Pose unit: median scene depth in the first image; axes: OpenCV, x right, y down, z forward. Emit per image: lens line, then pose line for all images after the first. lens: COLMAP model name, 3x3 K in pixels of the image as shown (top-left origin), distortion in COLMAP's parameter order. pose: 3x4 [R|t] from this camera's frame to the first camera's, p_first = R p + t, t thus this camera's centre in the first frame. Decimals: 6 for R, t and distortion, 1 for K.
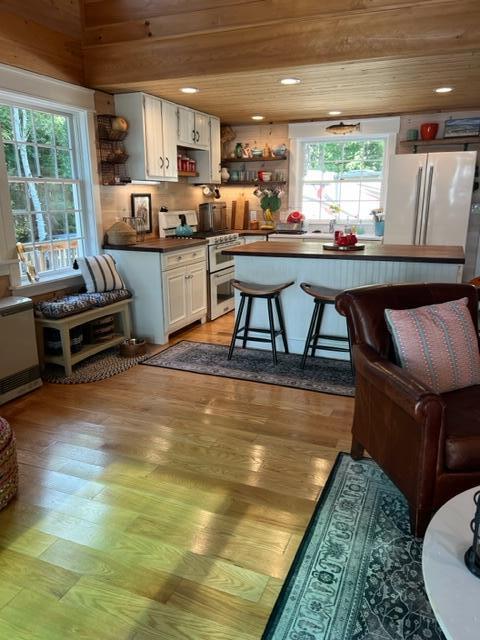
lens RADIAL K [[482.4, 0, 239.9], [0, 482.4, 320.0], [0, 0, 1]] dist [0.055552, -0.055945]
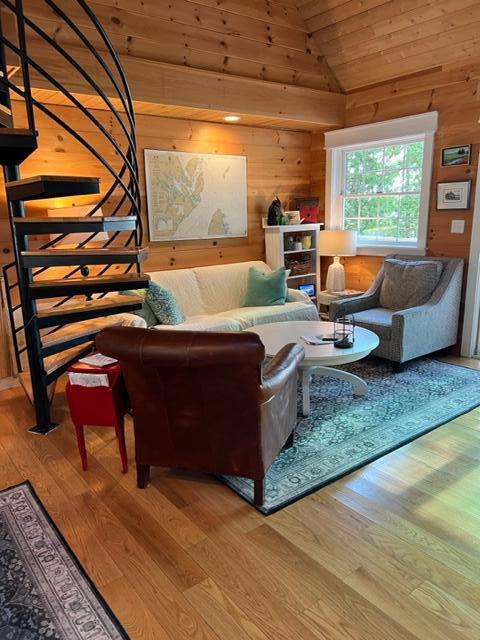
lens RADIAL K [[482.4, 0, 242.3], [0, 482.4, 321.2], [0, 0, 1]] dist [0.055552, -0.055945]
pose [[-0.867290, -0.086745, 0.490187, -0.116392], [0.148865, 0.894445, 0.421671, -0.316642], [-0.475024, 0.438683, -0.762830, 1.200988]]
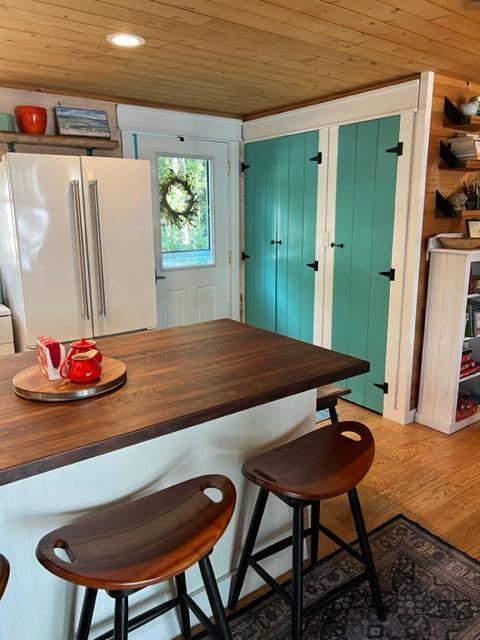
lens RADIAL K [[482.4, 0, 239.3], [0, 482.4, 320.0], [0, 0, 1]] dist [0.055552, -0.055945]
pose [[0.519798, -0.189112, 0.833095, -0.030478], [0.218917, 0.972114, 0.084079, -0.245643], [-0.825763, 0.138674, 0.546703, 0.841338]]
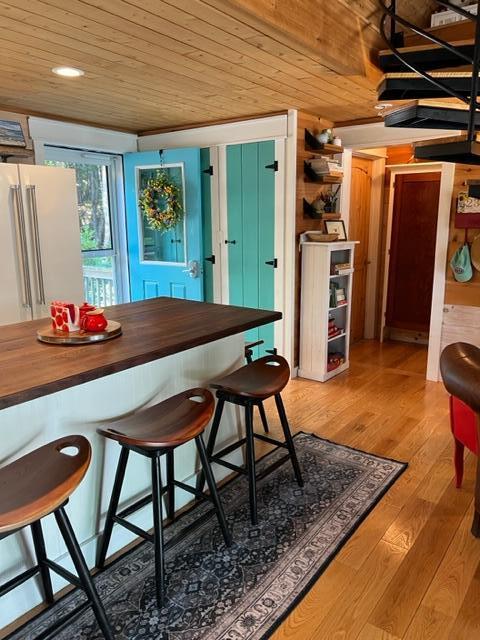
lens RADIAL K [[482.4, 0, 238.8], [0, 482.4, 319.1], [0, 0, 1]] dist [0.055552, -0.055945]
pose [[0.254144, -0.196351, 0.947026, -0.277462], [0.249555, 0.959331, 0.131932, -0.234079], [-0.934416, 0.202806, 0.292808, 0.860272]]
